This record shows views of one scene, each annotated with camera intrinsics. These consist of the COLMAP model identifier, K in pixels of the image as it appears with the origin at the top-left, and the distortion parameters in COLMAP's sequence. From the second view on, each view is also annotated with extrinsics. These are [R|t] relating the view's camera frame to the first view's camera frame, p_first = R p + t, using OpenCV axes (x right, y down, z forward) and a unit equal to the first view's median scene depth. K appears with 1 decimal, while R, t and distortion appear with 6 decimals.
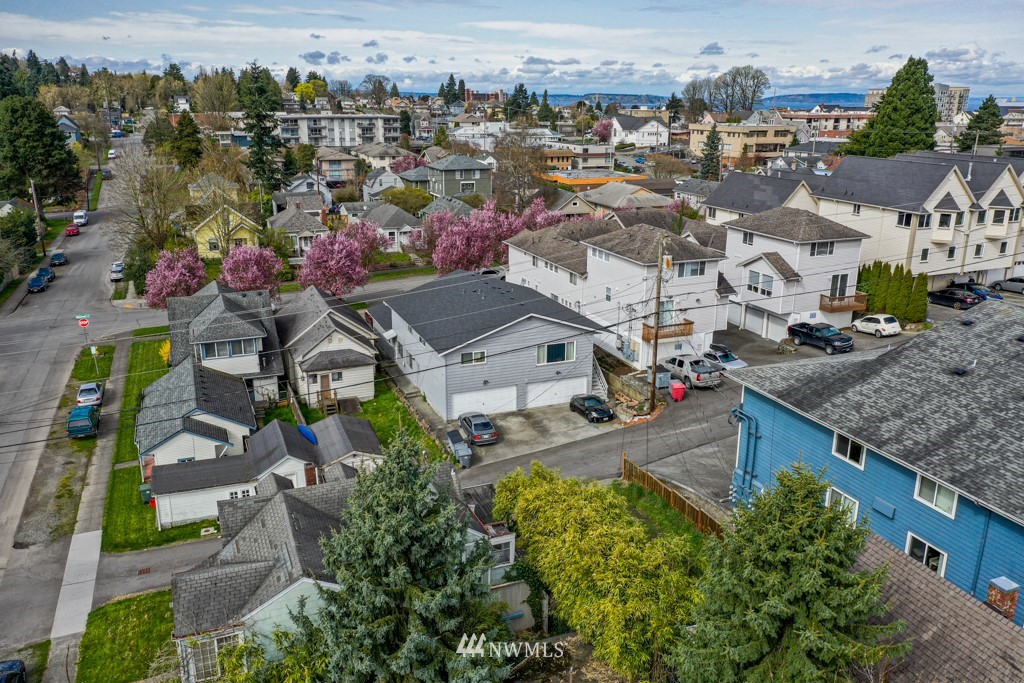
lens RADIAL K [[803.7, 0, 509.7], [0, 803.7, 338.7], [0, 0, 1]] dist [-0.000707, 0.001526]
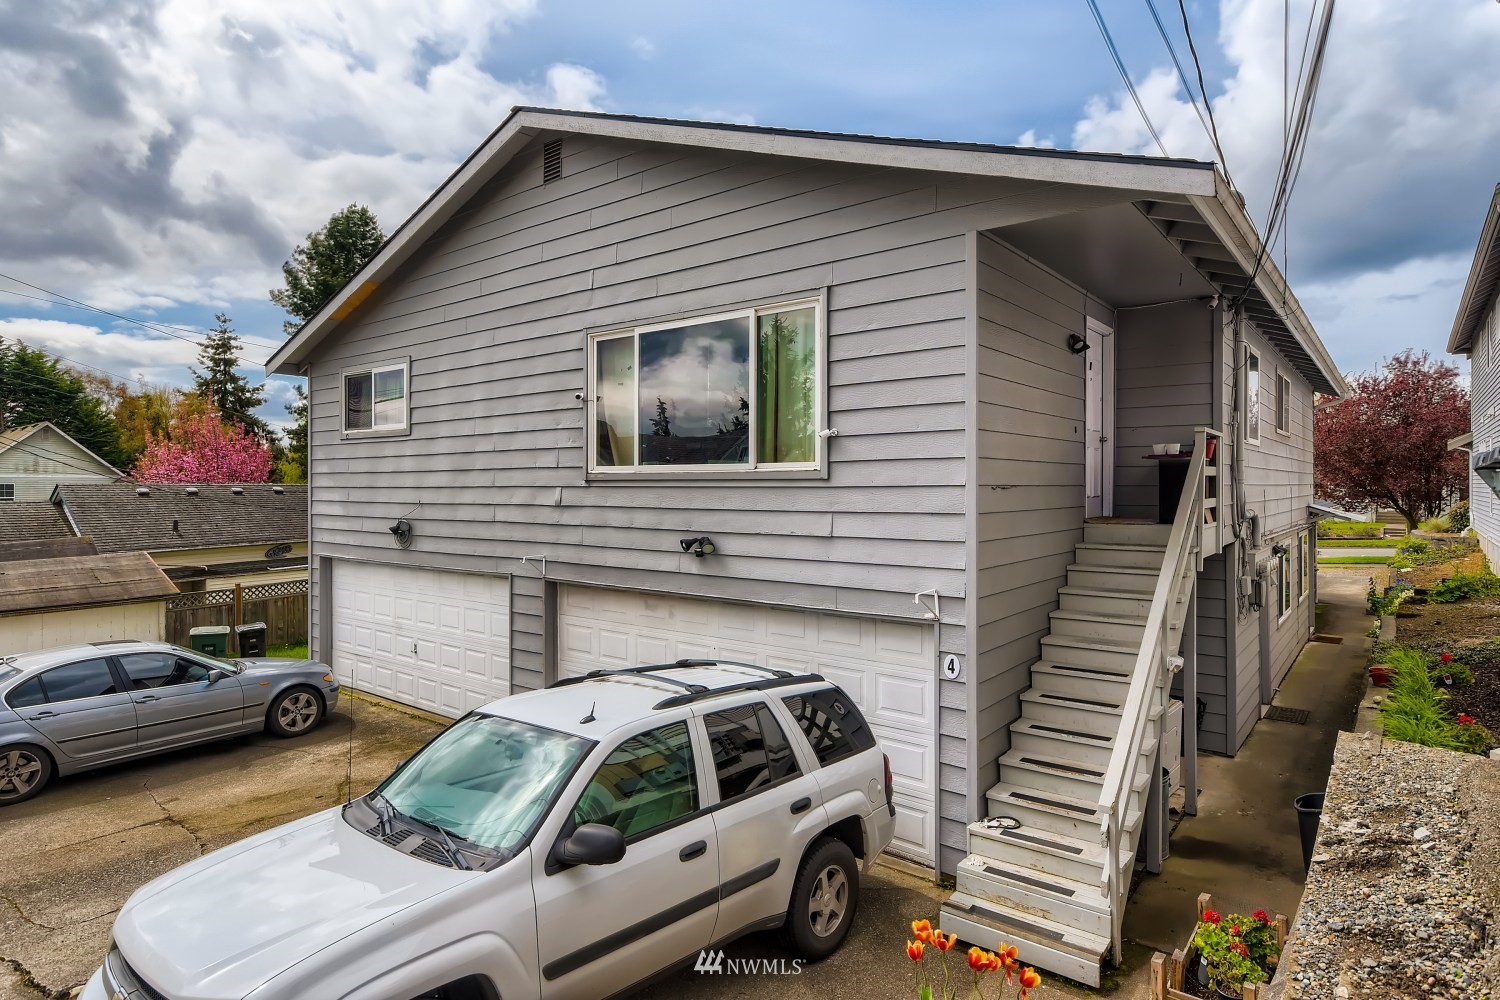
lens RADIAL K [[836.2, 0, 749.5], [0, 836.2, 492.6], [0, 0, 1]] dist [-0.000737, 0.000074]
pose [[0.500658, 0.004880, -0.865632, 0.162950], [-0.247487, 0.959051, -0.137733, 0.044444], [0.829513, 0.283190, 0.481364, 0.819031]]
